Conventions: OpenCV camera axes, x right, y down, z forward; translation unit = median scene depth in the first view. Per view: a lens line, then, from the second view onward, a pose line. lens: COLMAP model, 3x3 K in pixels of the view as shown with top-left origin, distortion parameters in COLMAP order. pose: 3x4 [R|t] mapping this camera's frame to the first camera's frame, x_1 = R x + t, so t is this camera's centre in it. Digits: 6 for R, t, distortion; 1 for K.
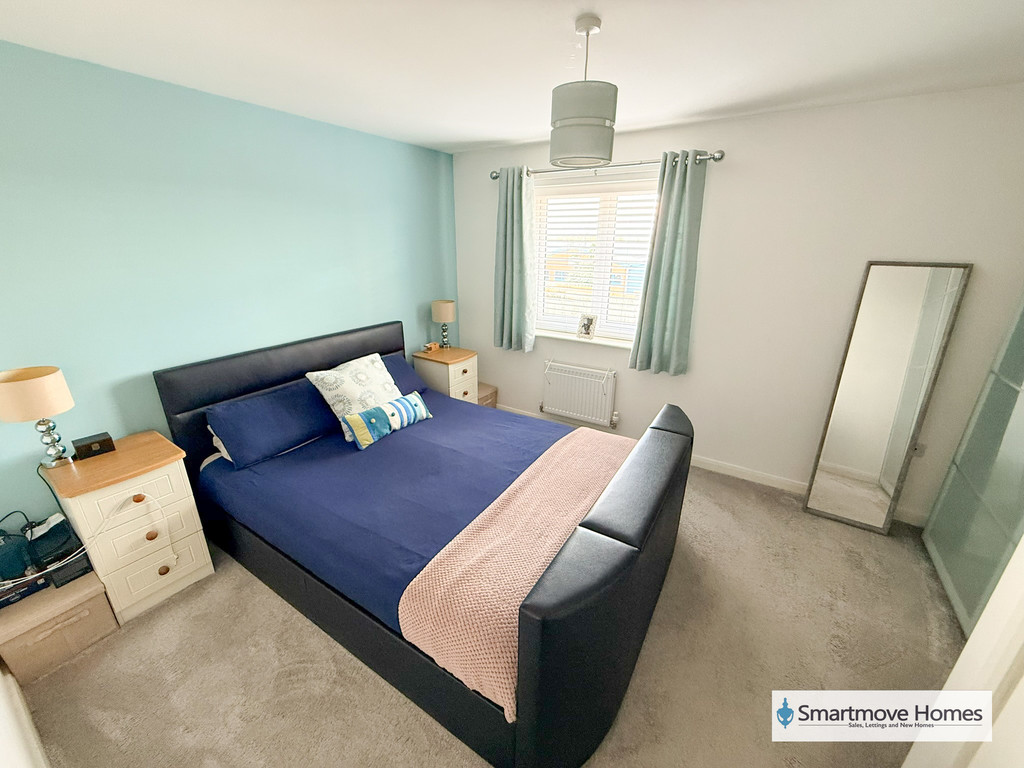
lens RADIAL K [[406.7, 0, 508.7], [0, 406.7, 381.8], [0, 0, 1]] dist [-0.002799, -0.000091]
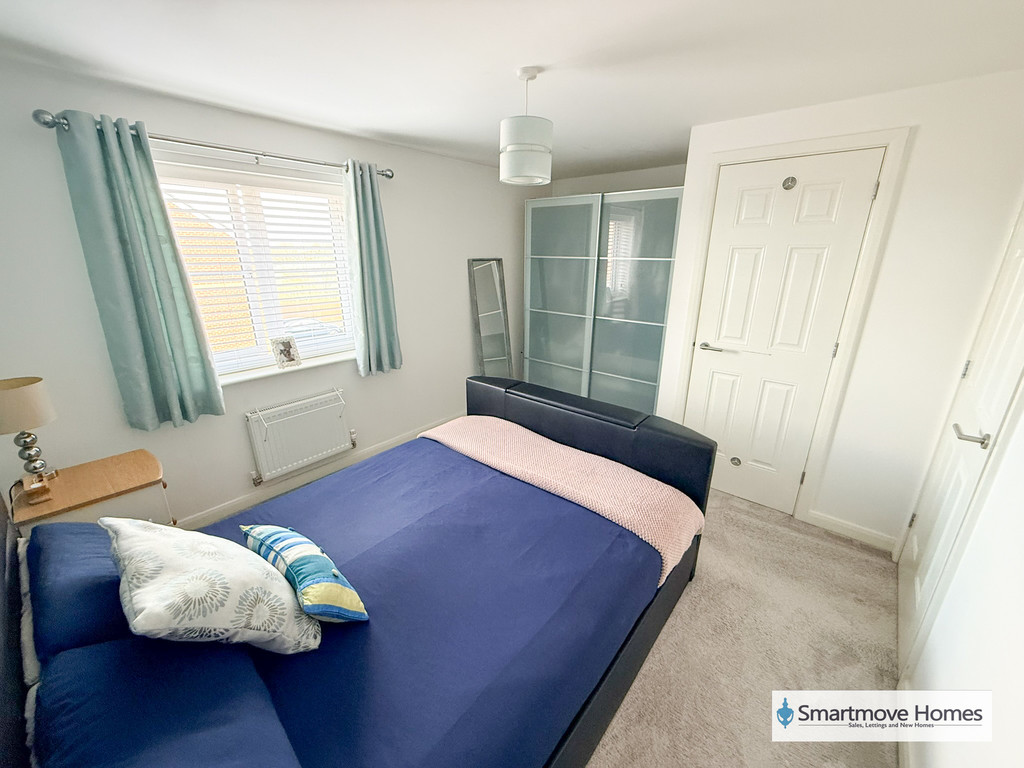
lens RADIAL K [[406.7, 0, 508.7], [0, 406.7, 381.8], [0, 0, 1]] dist [-0.002799, -0.000091]
pose [[0.137084, -0.312496, 0.939976, -0.532685], [0.324659, 0.910692, 0.255414, -0.147168], [-0.935844, 0.270158, 0.226296, 0.425411]]
